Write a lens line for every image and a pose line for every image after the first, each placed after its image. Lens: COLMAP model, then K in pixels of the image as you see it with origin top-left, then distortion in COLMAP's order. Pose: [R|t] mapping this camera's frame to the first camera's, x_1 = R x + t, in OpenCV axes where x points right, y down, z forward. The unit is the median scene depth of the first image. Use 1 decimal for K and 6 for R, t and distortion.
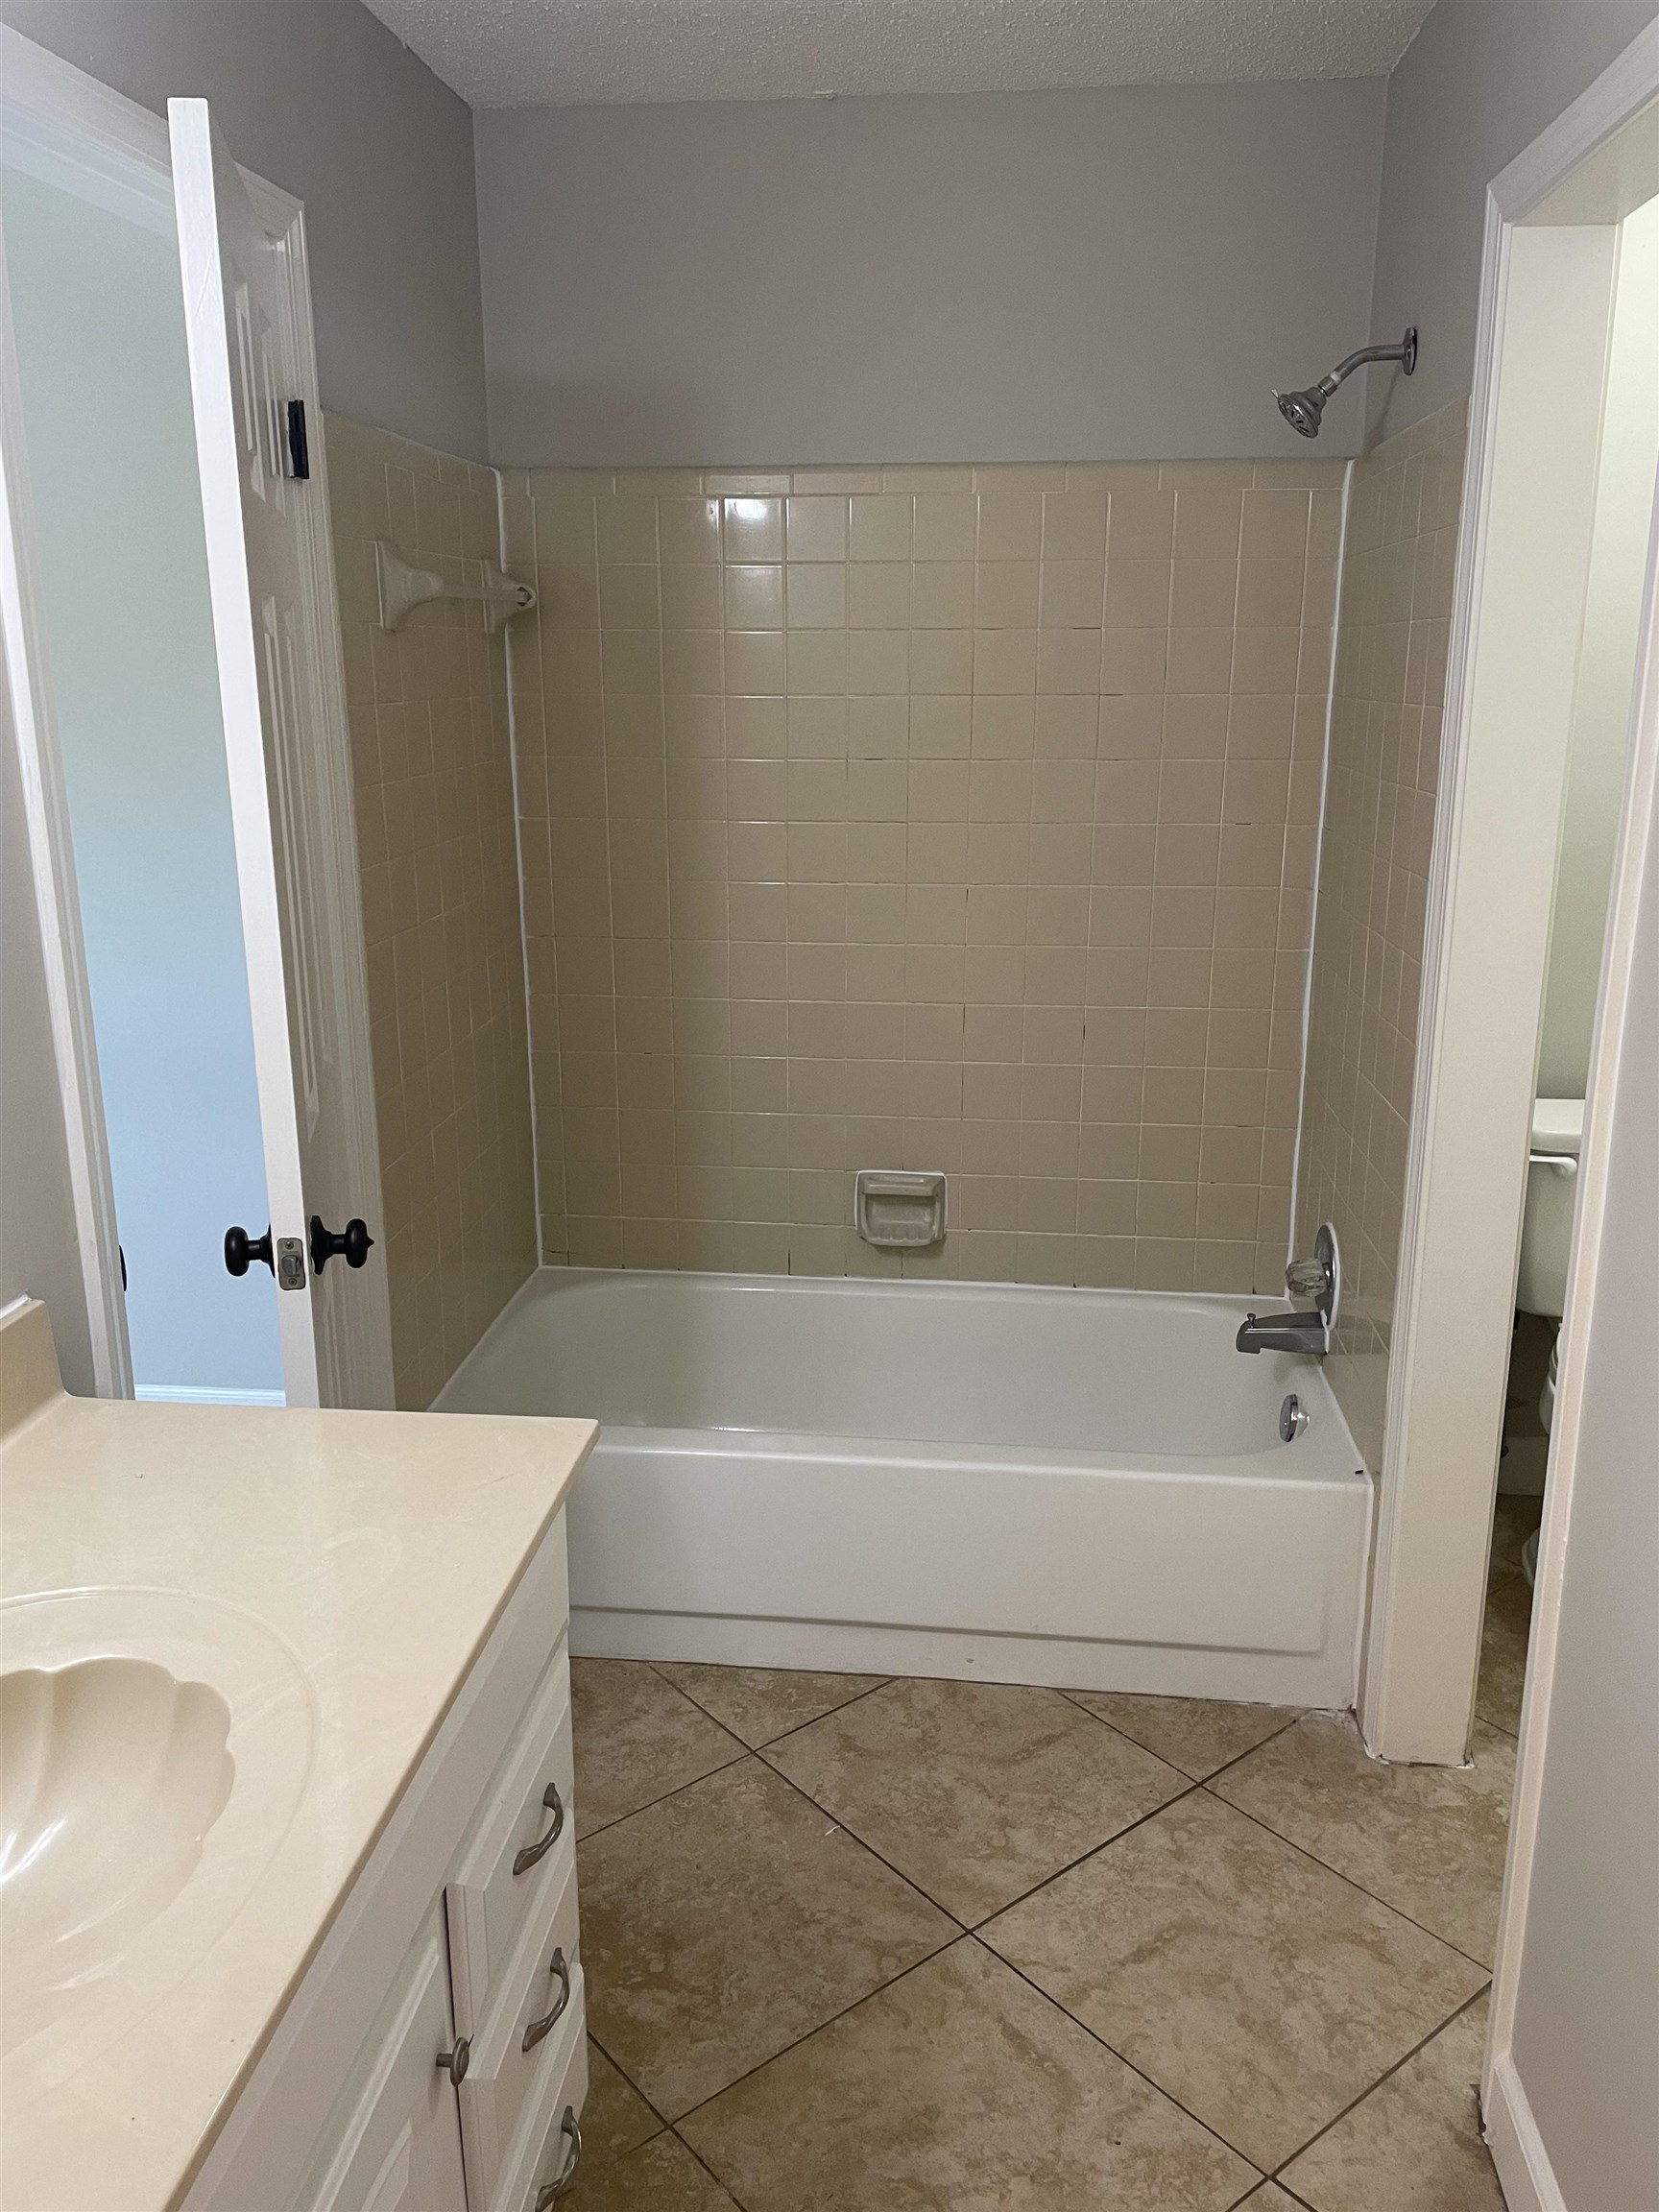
lens RADIAL K [[1672.3, 0, 824.2], [0, 1672.3, 1102.3], [0, 0, 1]] dist [0.068323, -0.084621]
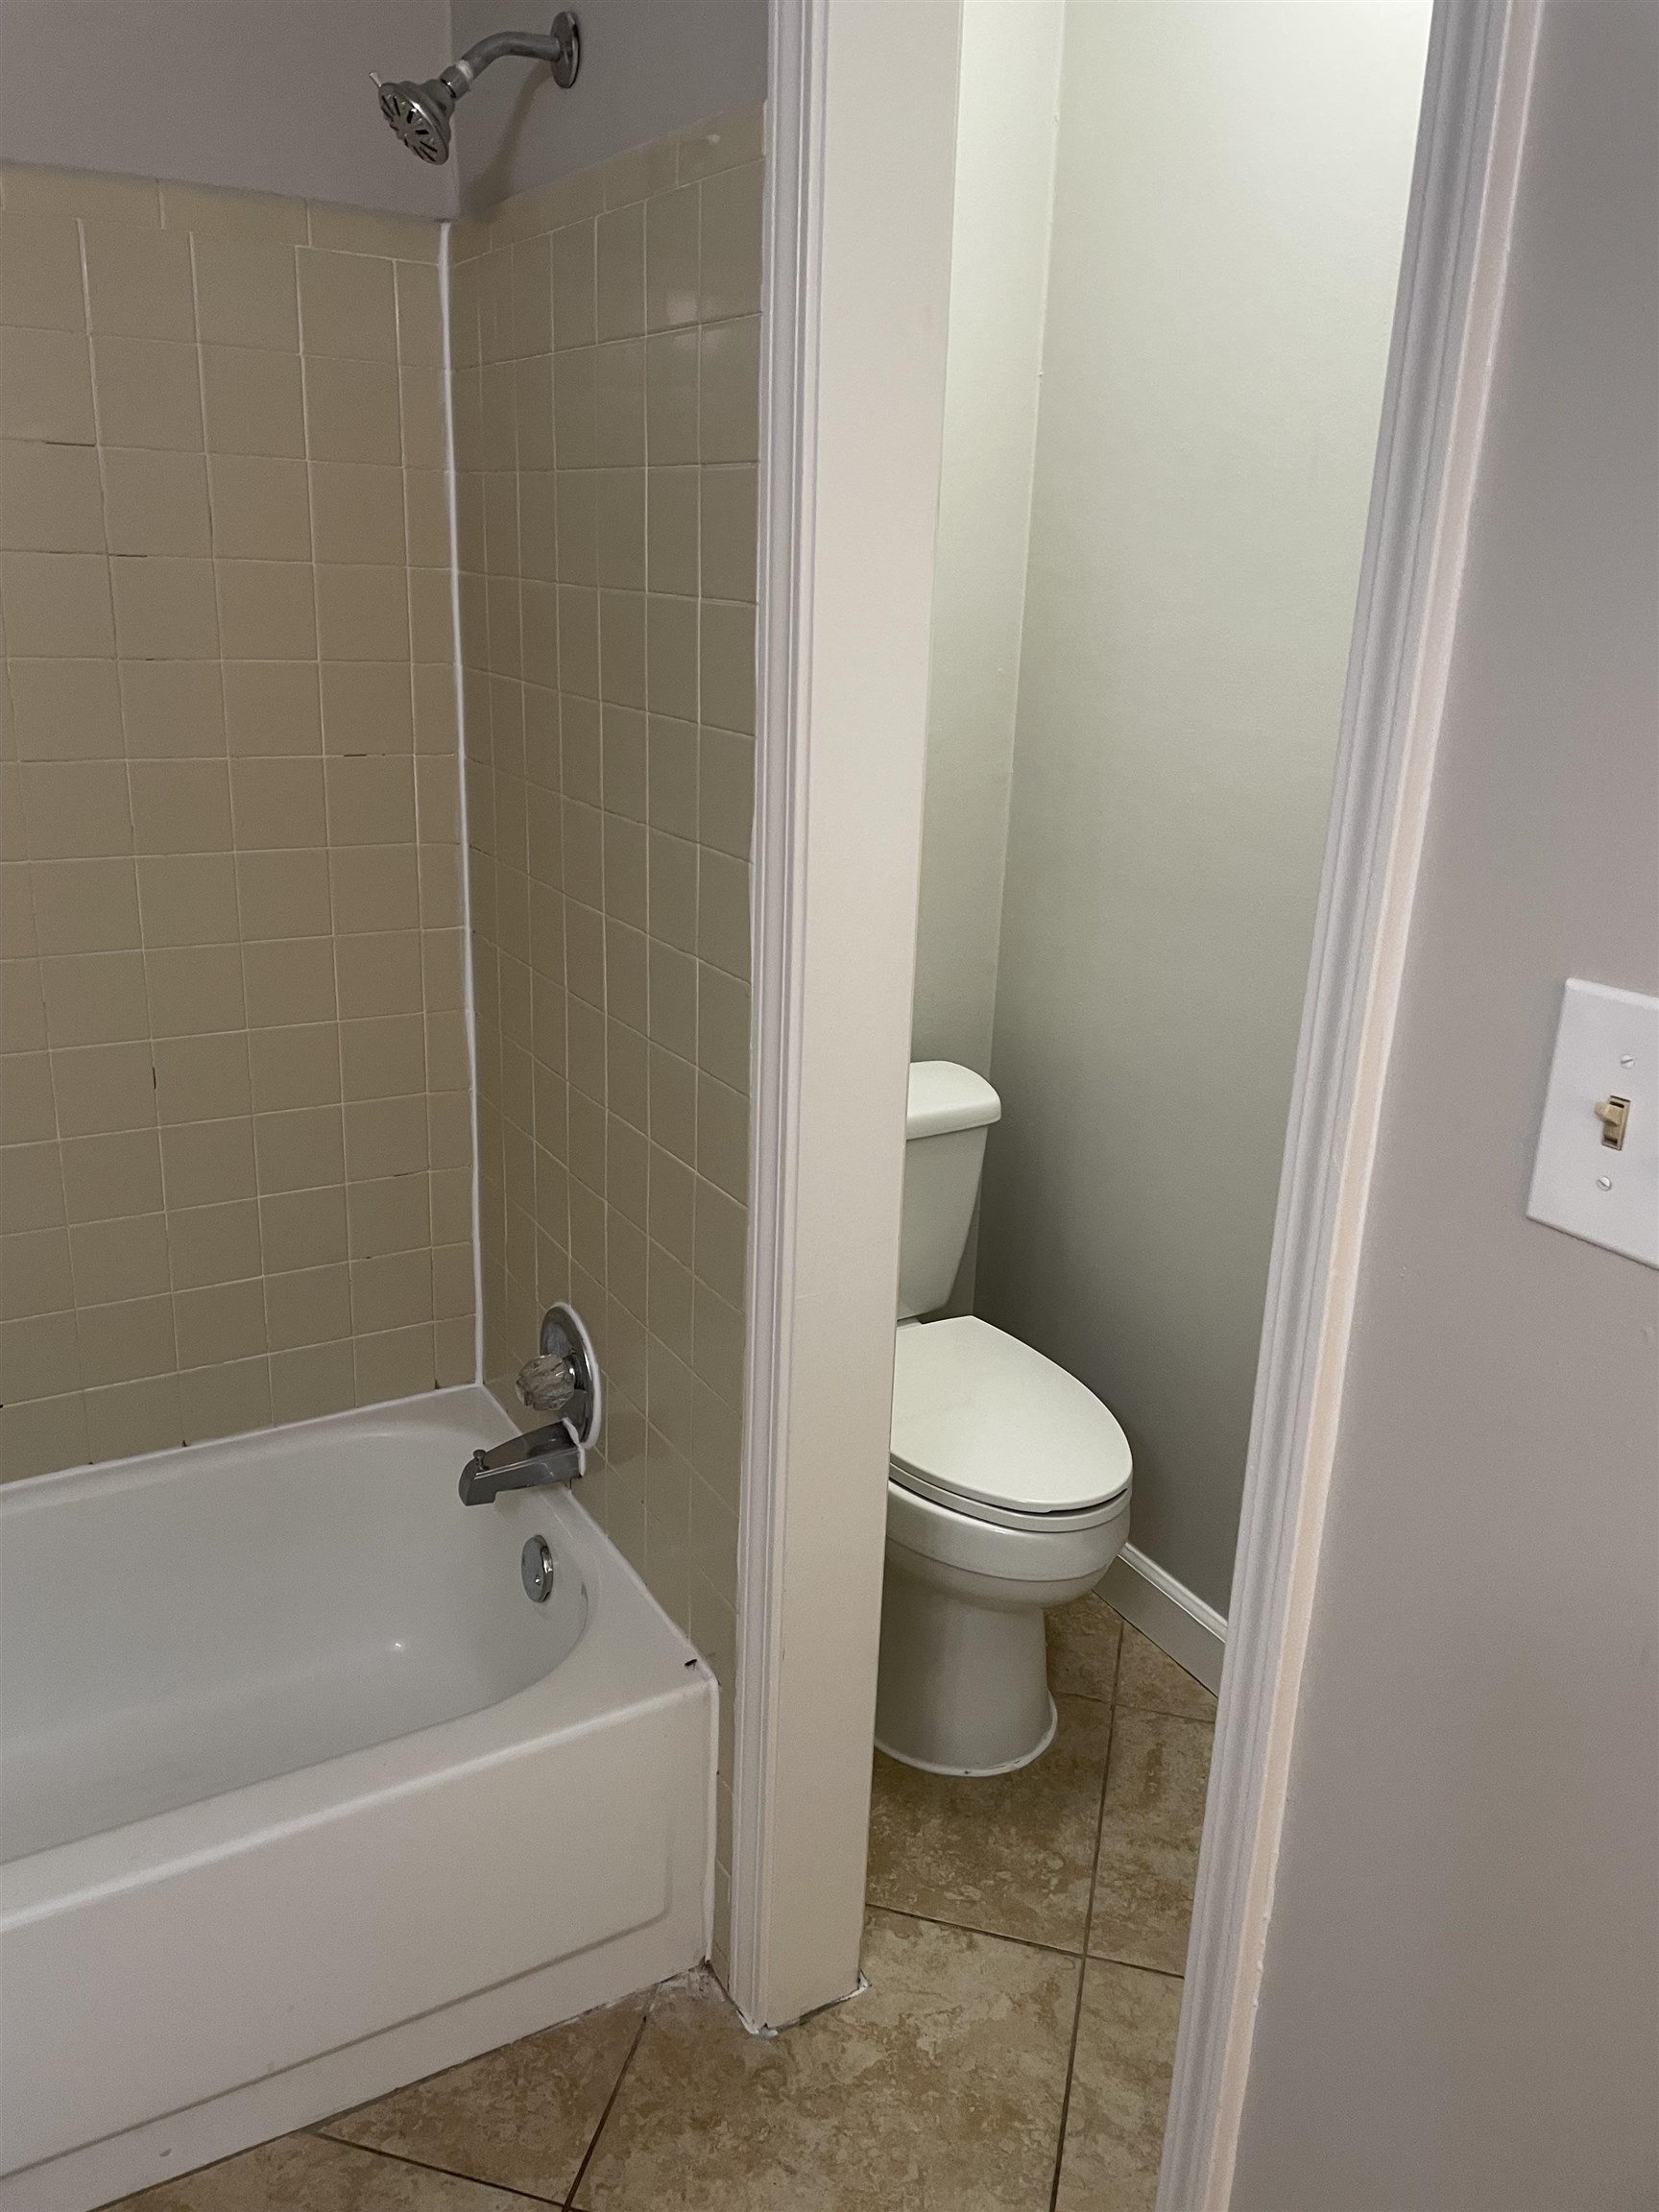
lens RADIAL K [[1672.3, 0, 818.7], [0, 1672.3, 1088.1], [0, 0, 1]] dist [0.068323, -0.084621]
pose [[0.805677, -0.150436, 0.572934, -0.017407], [0.110734, 0.988413, 0.103812, -0.095887], [-0.581913, -0.020196, 0.813001, 0.384088]]
